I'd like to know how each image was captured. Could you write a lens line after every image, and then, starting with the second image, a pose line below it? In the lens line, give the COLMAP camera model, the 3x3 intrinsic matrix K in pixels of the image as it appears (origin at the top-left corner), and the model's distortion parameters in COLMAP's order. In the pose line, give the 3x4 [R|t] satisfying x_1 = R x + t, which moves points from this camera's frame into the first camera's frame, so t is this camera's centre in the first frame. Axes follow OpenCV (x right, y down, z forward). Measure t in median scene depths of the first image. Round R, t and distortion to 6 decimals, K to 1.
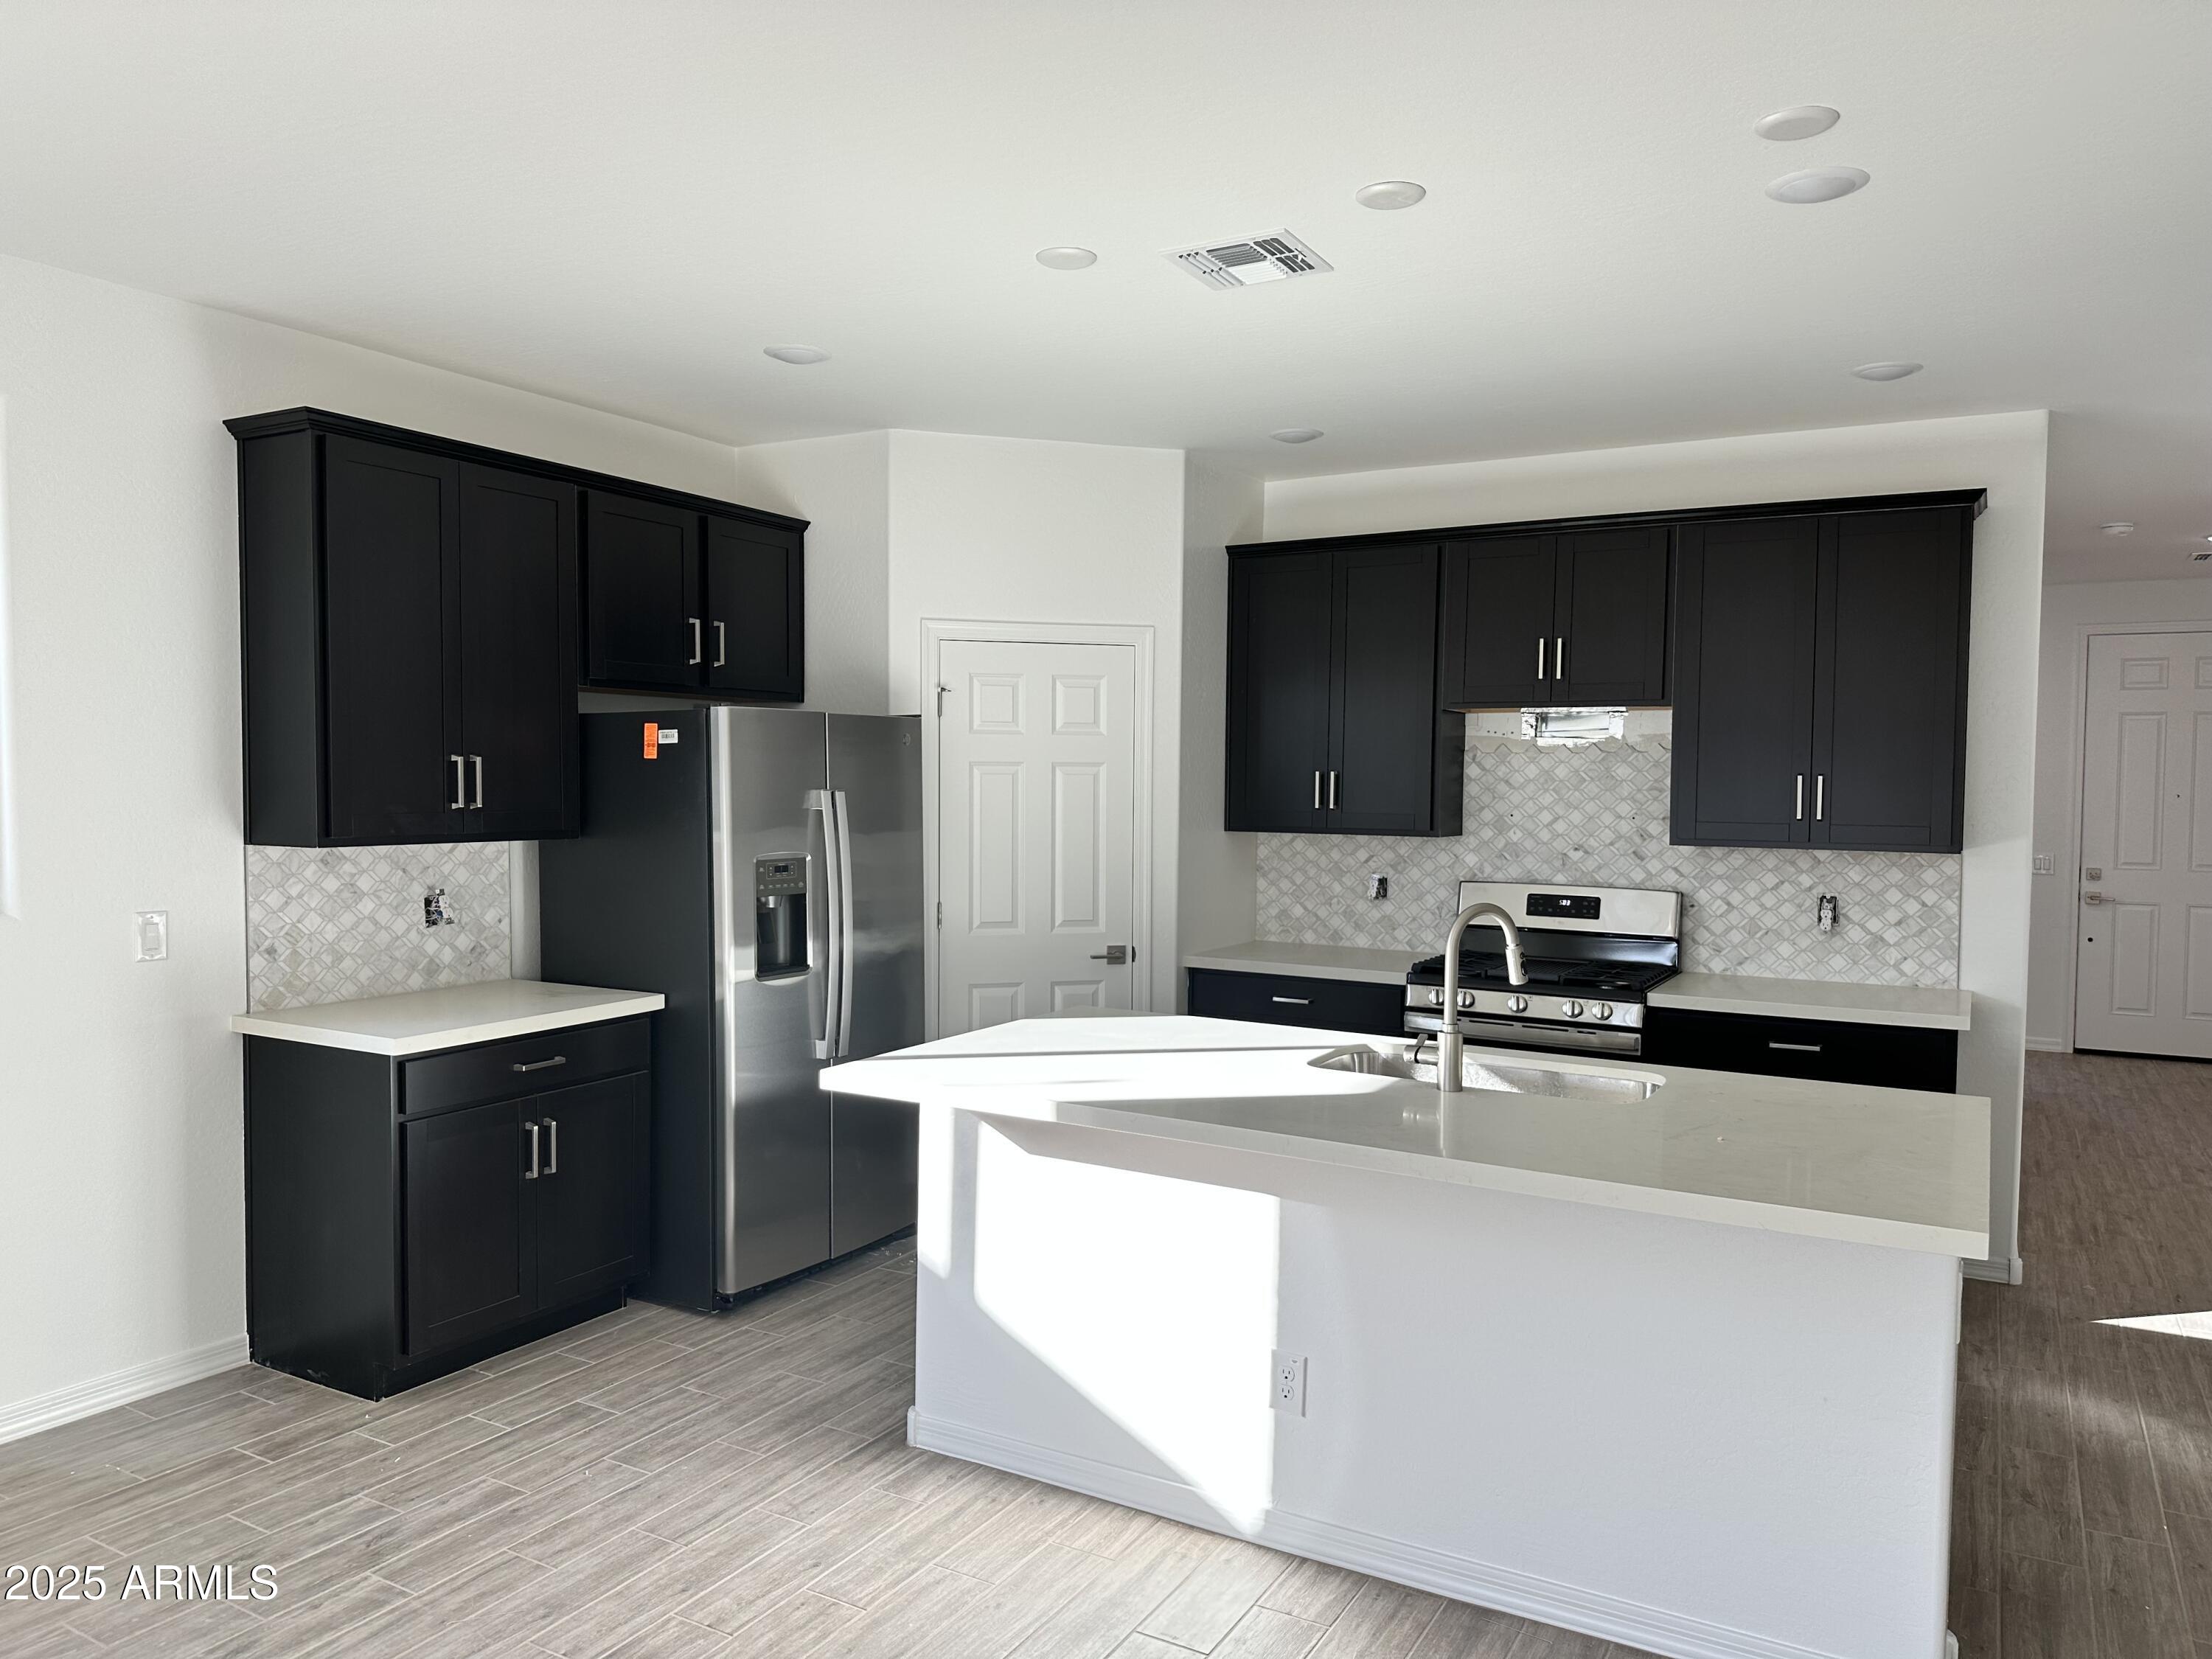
lens RADIAL K [[1528.3, 0, 1093.0], [0, 1528.3, 837.0], [0, 0, 1]] dist [0.144547, -0.260809]
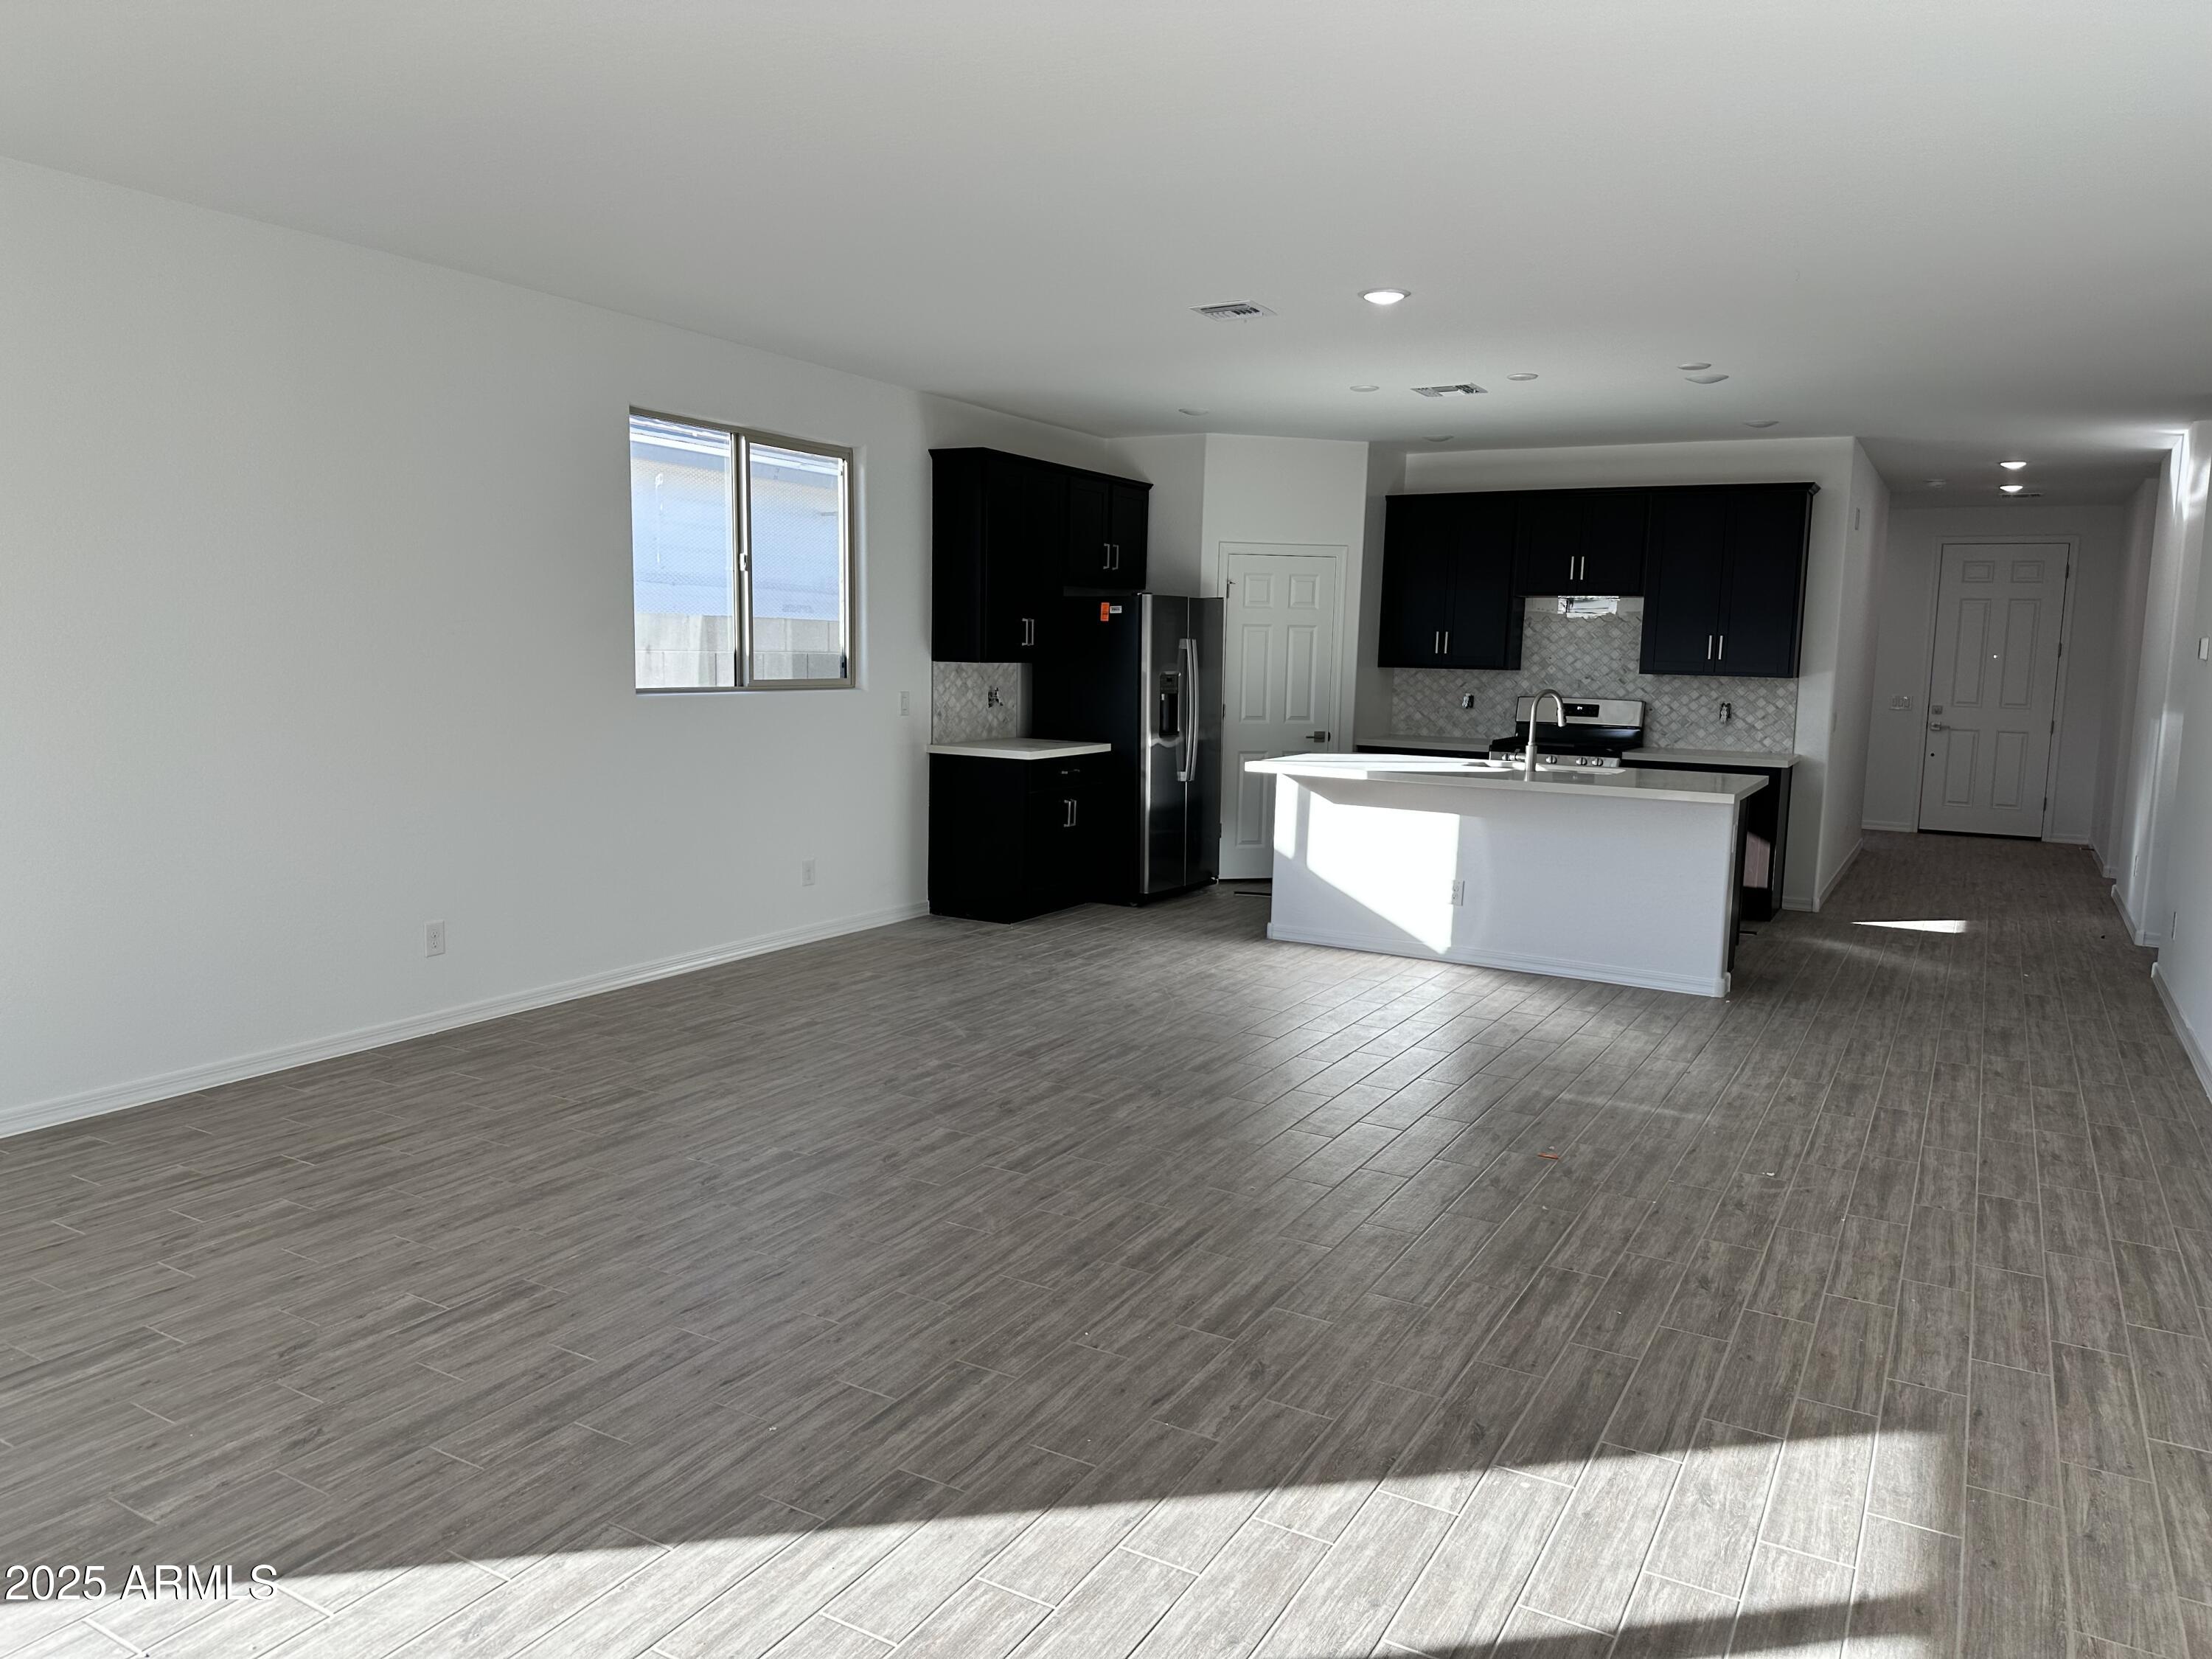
lens RADIAL K [[1529.0, 0, 1095.2], [0, 1529.0, 833.0], [0, 0, 1]] dist [0.184398, -0.347416]
pose [[0.999905, 0.013212, 0.003834, -0.257670], [-0.013489, 0.996339, 0.084417, 0.043839], [-0.002705, -0.084461, 0.996423, -0.794440]]
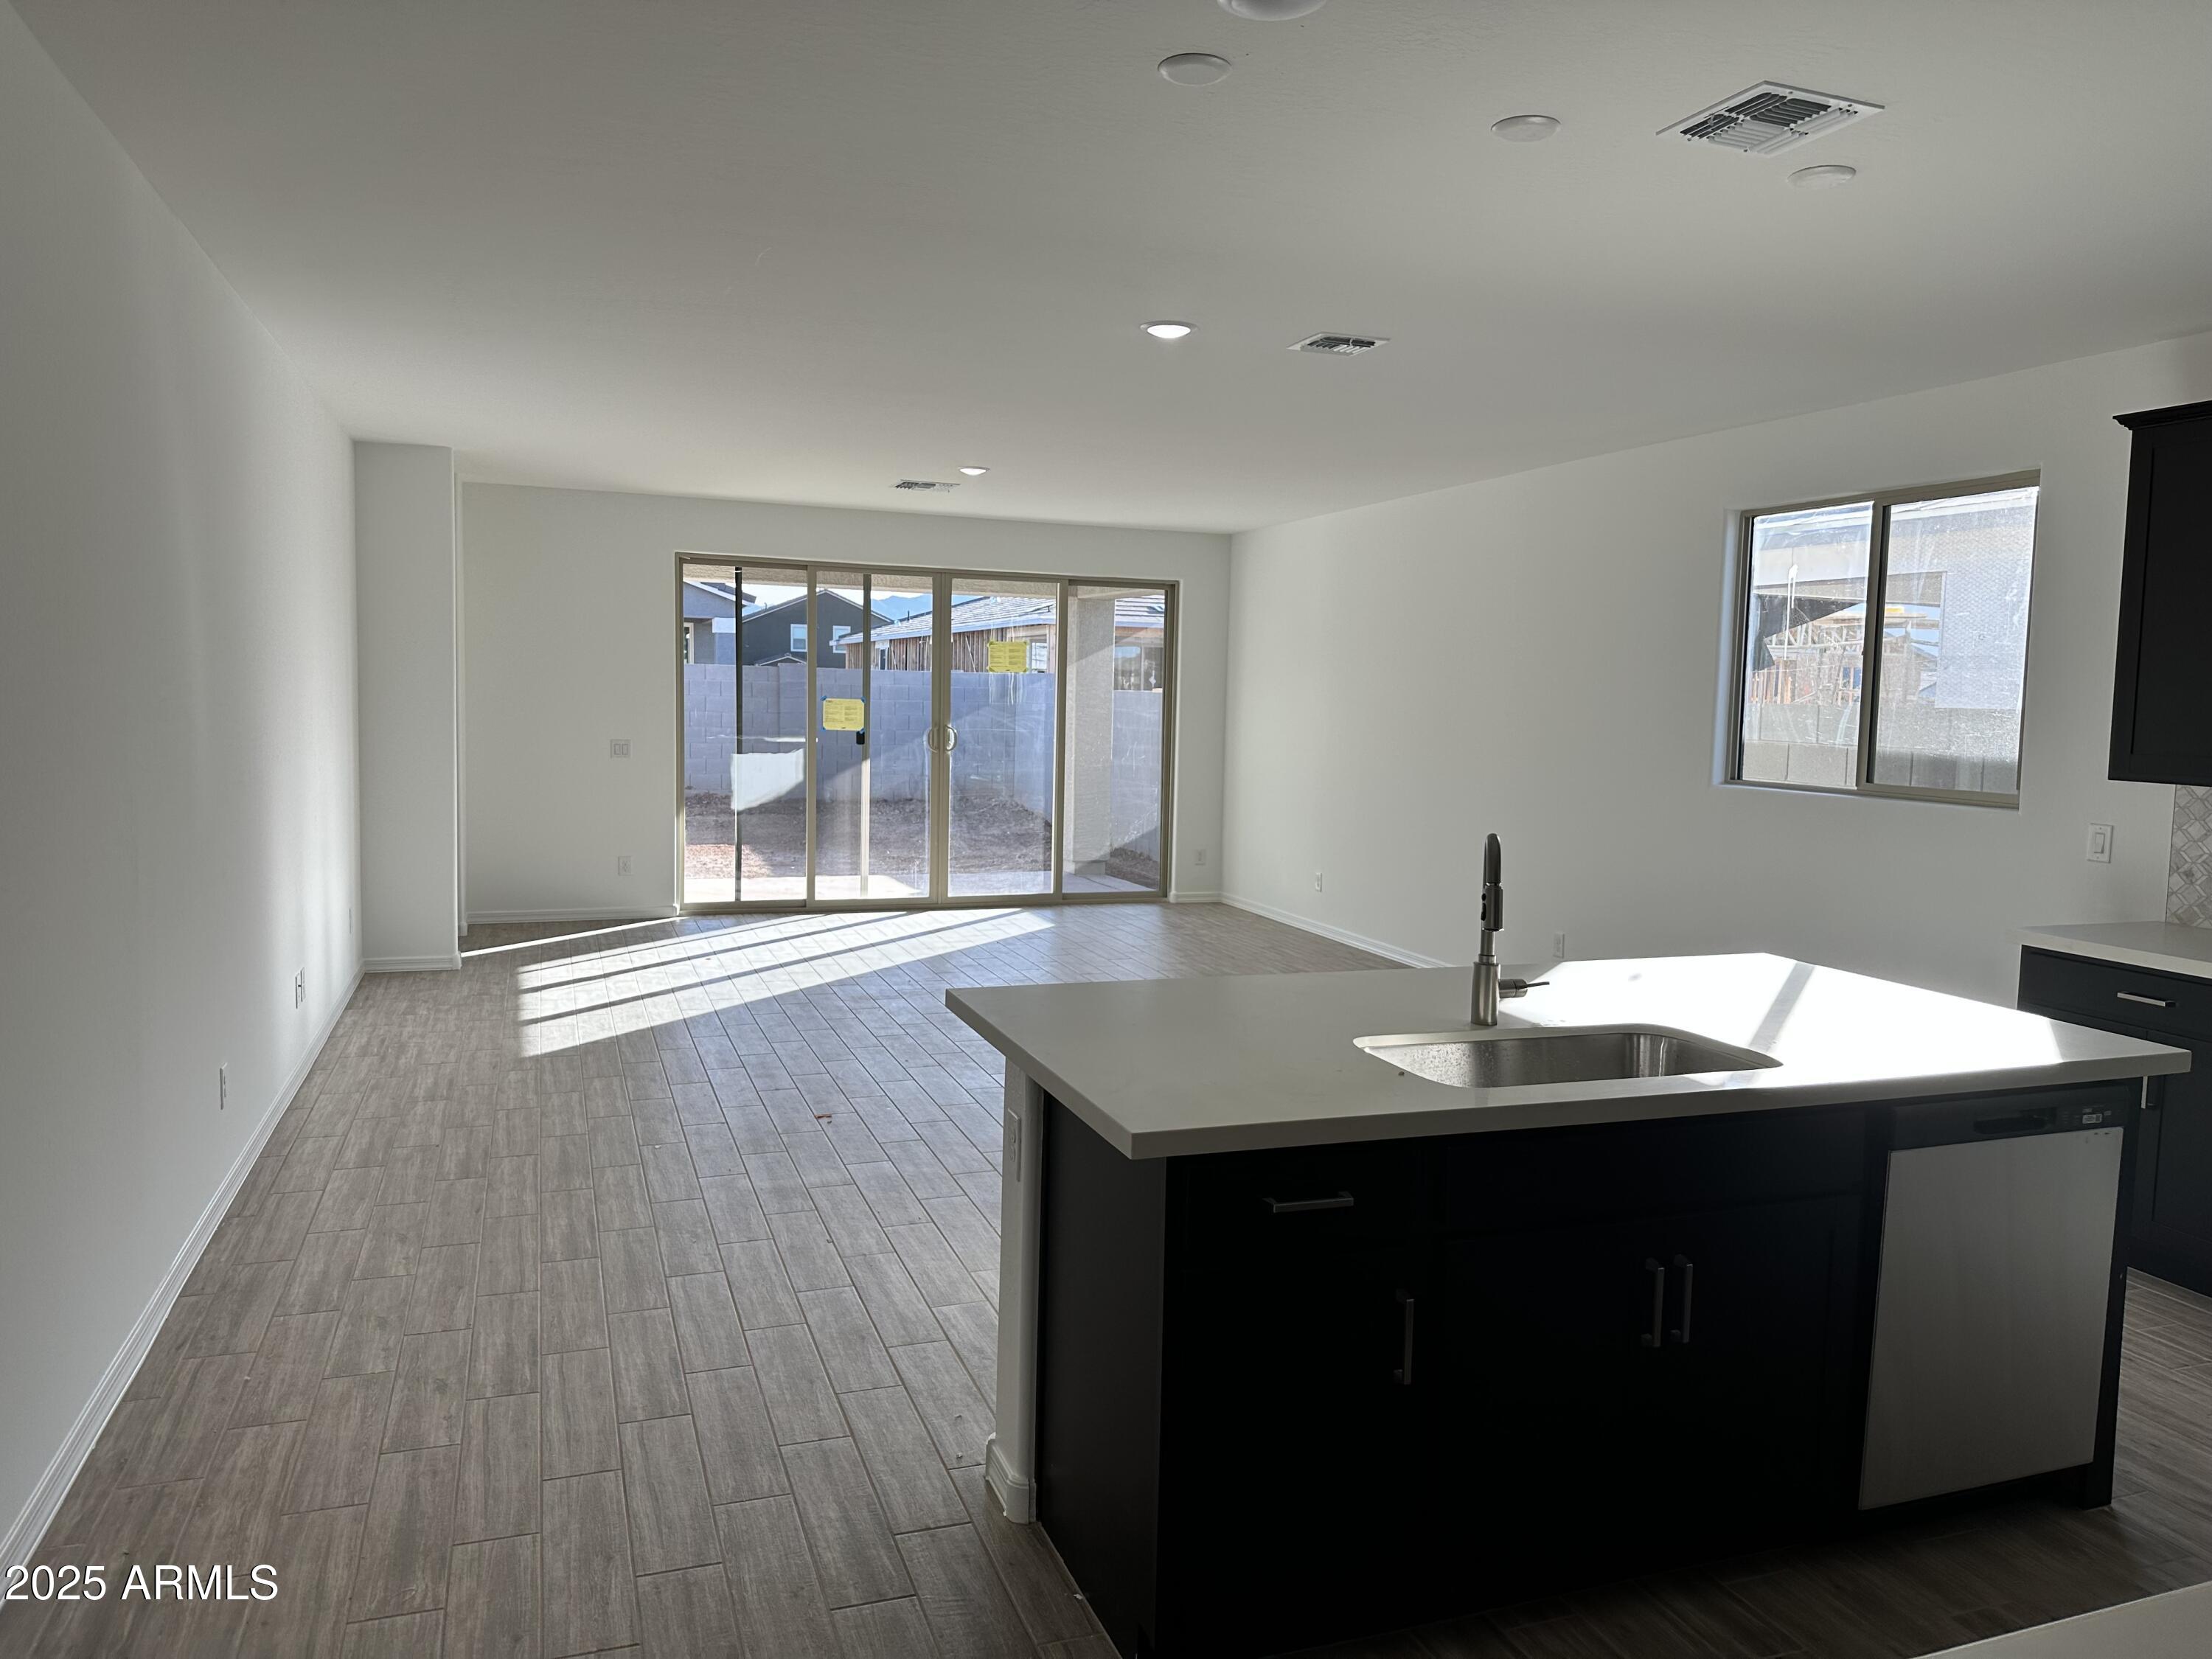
lens RADIAL K [[1528.3, 0, 1093.0], [0, 1528.3, 837.0], [0, 0, 1]] dist [0.144547, -0.260809]
pose [[-0.648492, 0.048649, -0.759665, 0.681871], [-0.060488, 0.991507, 0.115132, -0.028799], [0.758814, 0.120613, -0.640042, 0.865515]]
